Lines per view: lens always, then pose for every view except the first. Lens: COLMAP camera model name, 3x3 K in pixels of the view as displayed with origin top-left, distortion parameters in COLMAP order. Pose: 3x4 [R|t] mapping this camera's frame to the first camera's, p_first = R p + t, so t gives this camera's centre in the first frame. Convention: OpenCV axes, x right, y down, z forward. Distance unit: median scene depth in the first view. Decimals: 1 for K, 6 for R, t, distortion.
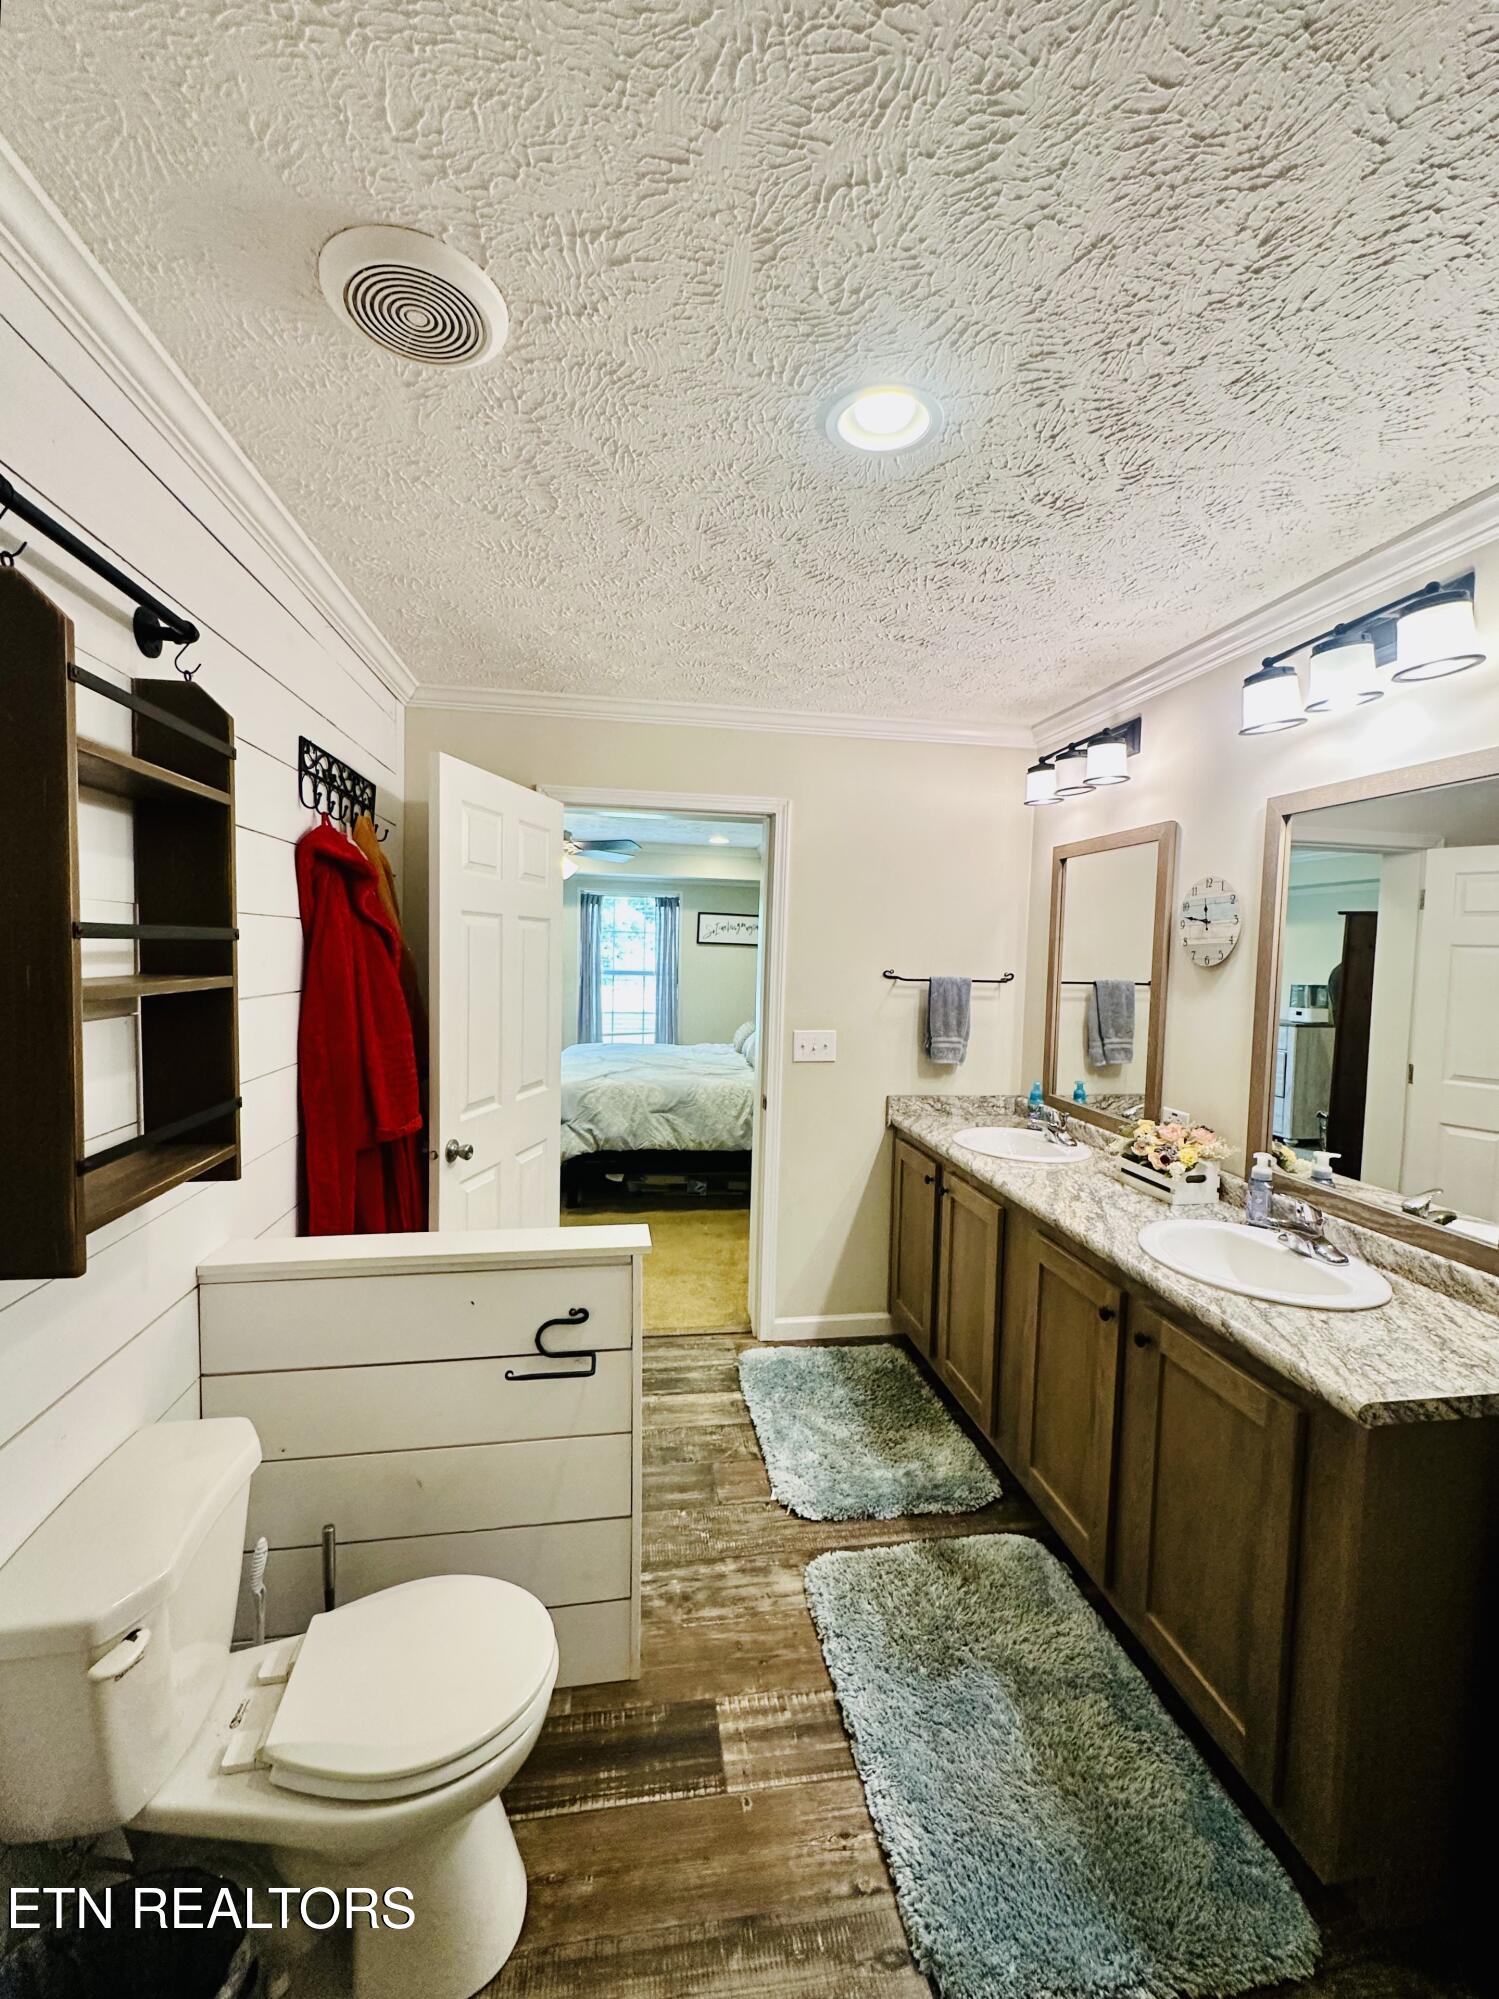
lens RADIAL K [[801.8, 0, 735.6], [0, 801.8, 1005.5], [0, 0, 1]] dist [-0.005230, 0.001349]
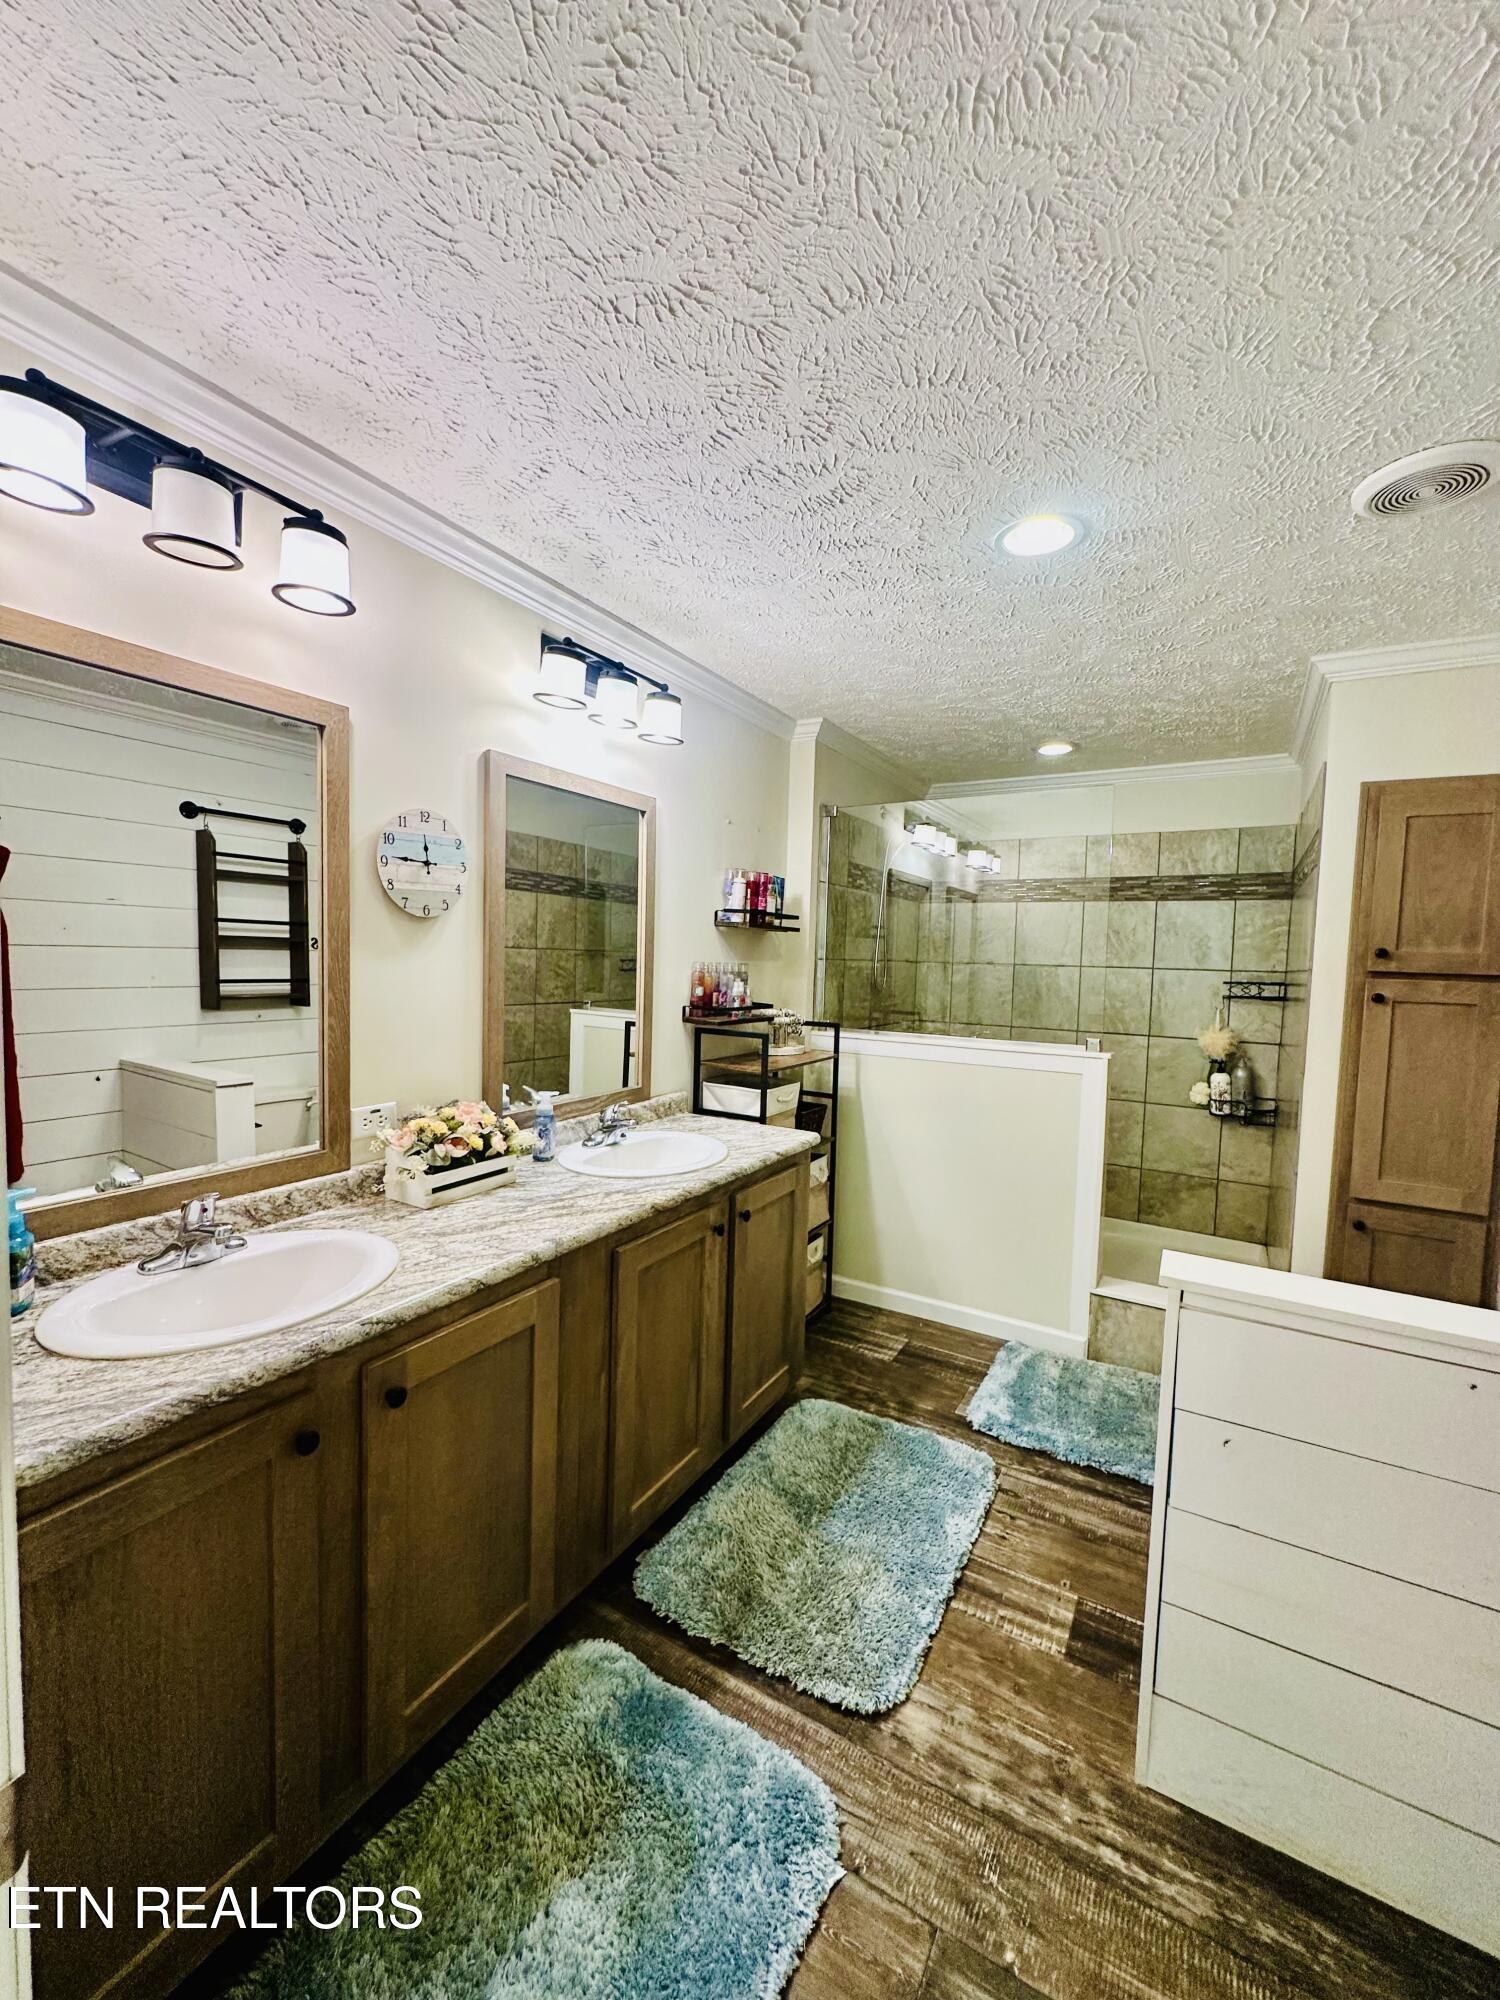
lens RADIAL K [[802.2, 0, 759.0], [0, 802.2, 1005.0], [0, 0, 1]] dist [-0.005230, 0.001349]
pose [[-0.779731, -0.081336, 0.620809, -0.236979], [0.000763, 0.991402, 0.130848, -0.074887], [-0.626114, 0.102500, -0.772965, 1.601828]]
